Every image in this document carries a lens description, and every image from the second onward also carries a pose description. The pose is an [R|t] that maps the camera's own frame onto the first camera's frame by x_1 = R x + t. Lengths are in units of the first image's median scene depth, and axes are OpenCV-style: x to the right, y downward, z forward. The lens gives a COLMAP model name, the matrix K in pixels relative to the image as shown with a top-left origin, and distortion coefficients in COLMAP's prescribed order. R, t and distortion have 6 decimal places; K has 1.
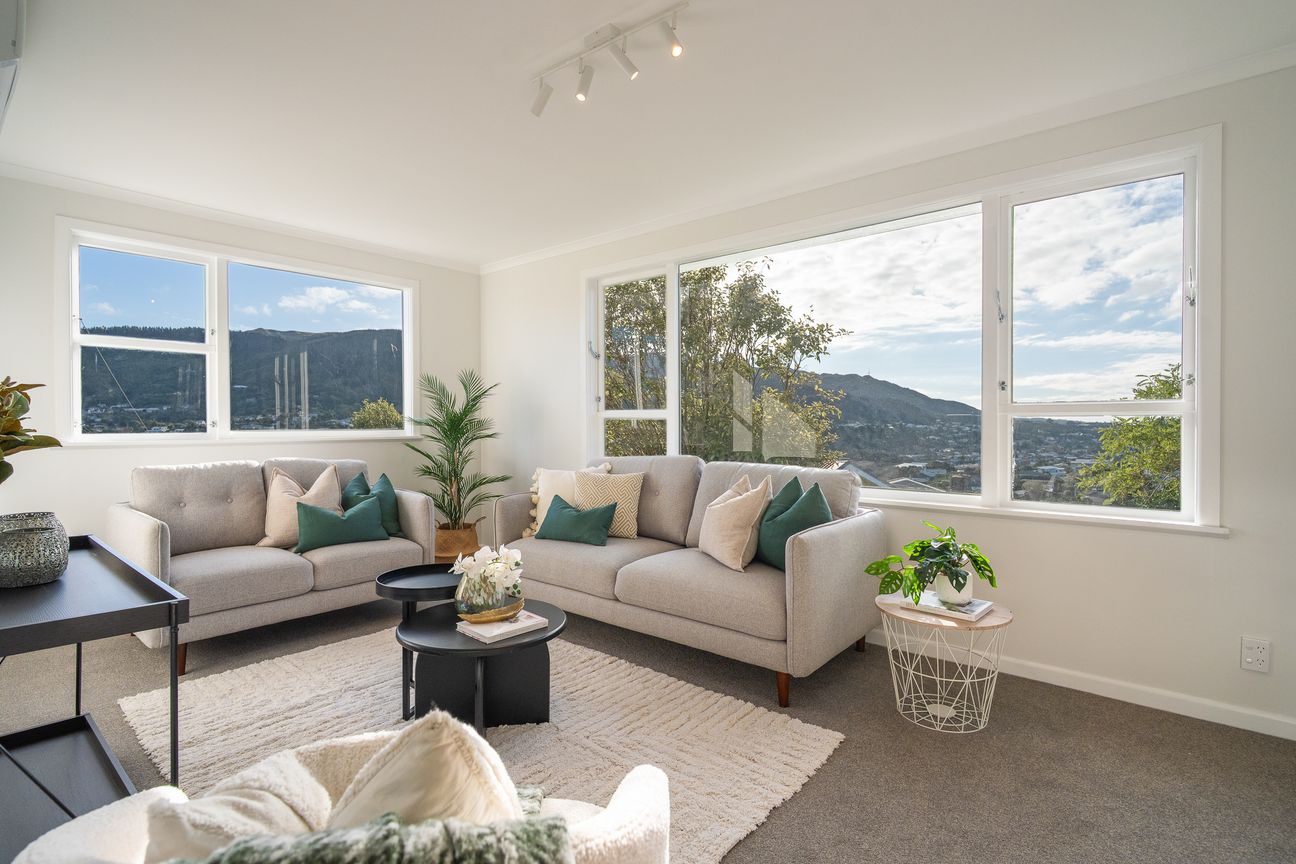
lens RADIAL K [[612.3, 0, 658.0], [0, 612.3, 437.8], [0, 0, 1]] dist [0.000425, 0.000113]
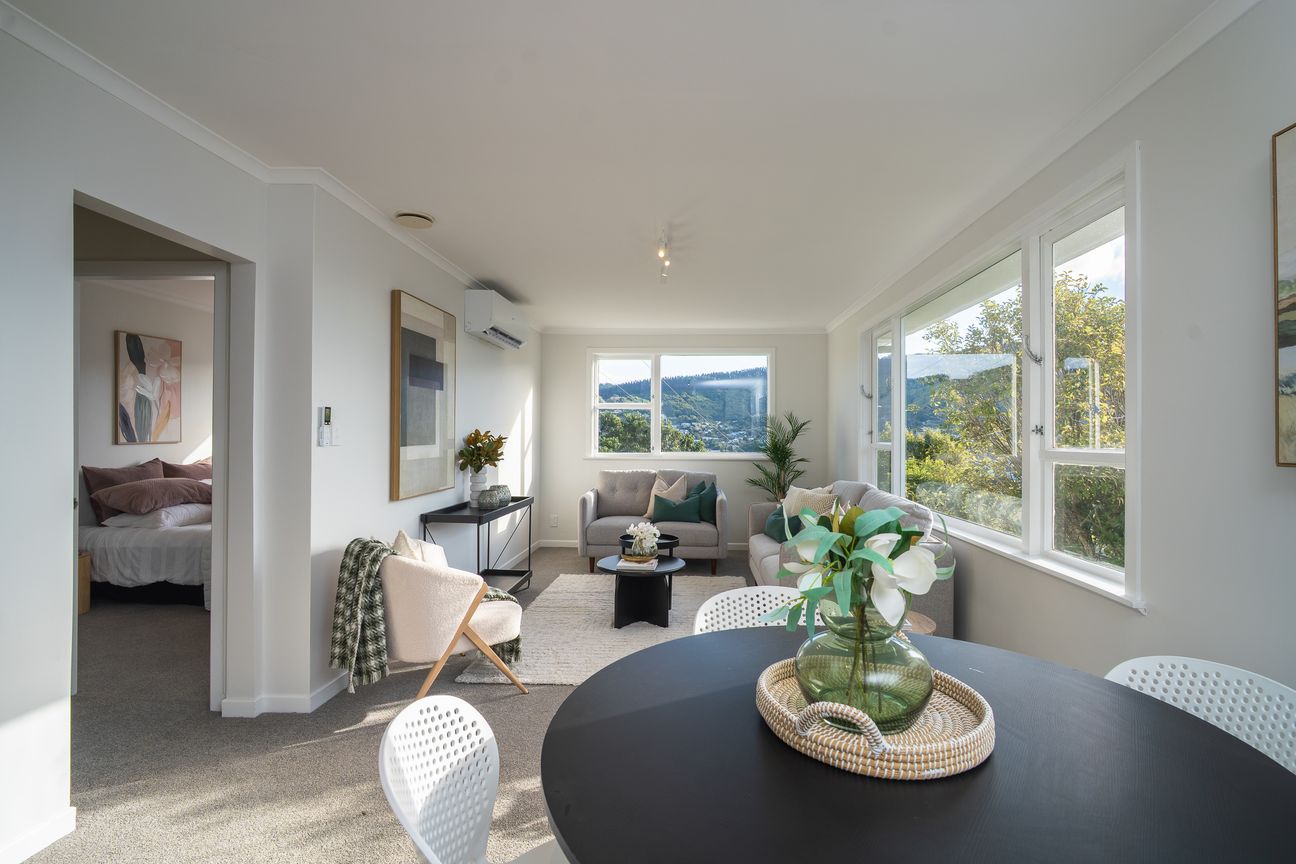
lens RADIAL K [[612.3, 0, 658.0], [0, 612.3, 437.8], [0, 0, 1]] dist [0.000425, 0.000113]
pose [[0.588738, -0.005007, -0.808309, 0.806530], [-0.010034, 0.999859, -0.013502, -0.032964], [0.808262, 0.016060, 0.588604, -0.043648]]
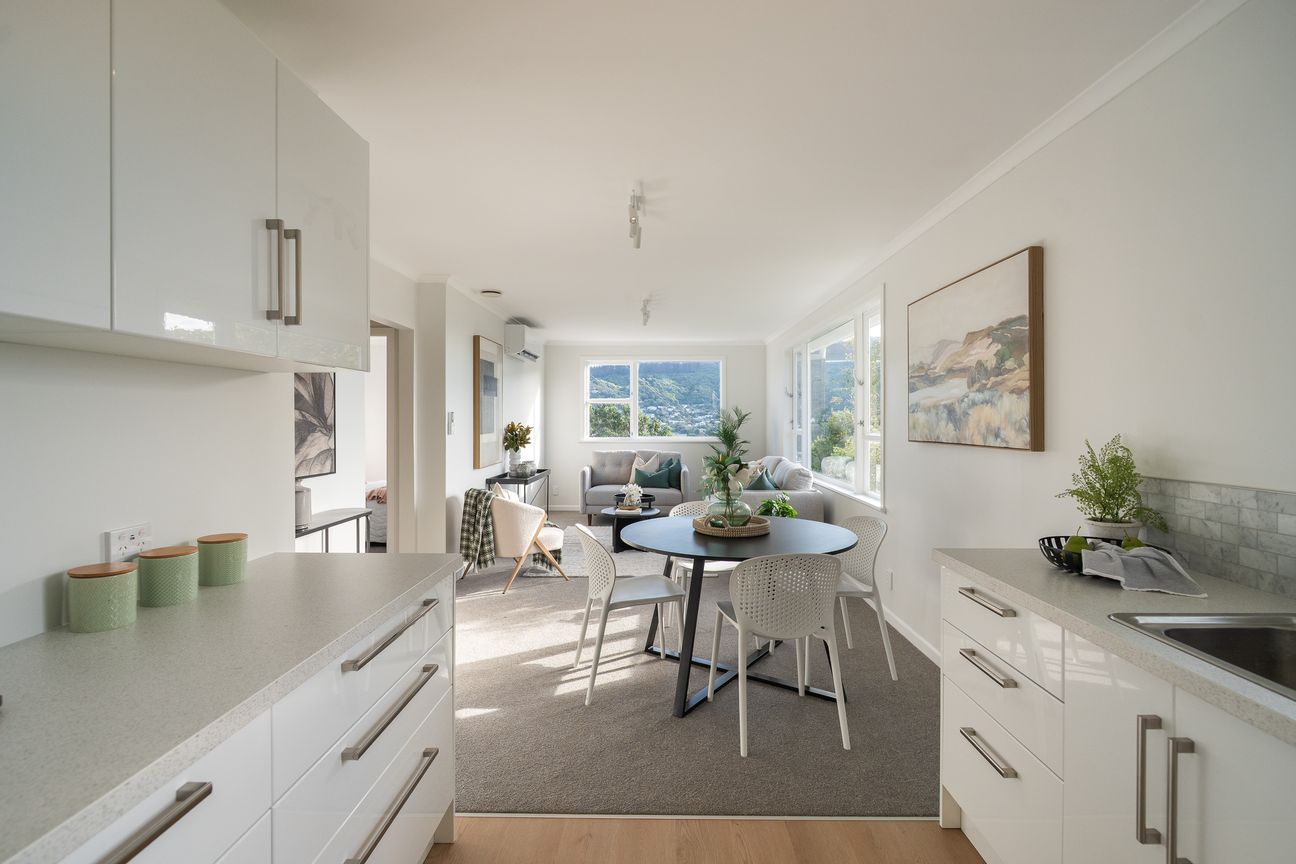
lens RADIAL K [[615.6, 0, 648.0], [0, 615.6, 432.0], [0, 0, 1]] dist [-0.000072, 0.000006]
pose [[0.619219, 0.004313, -0.785207, 1.254259], [-0.003638, 0.999990, 0.002624, -0.040208], [0.785210, 0.001231, 0.619228, -0.429394]]
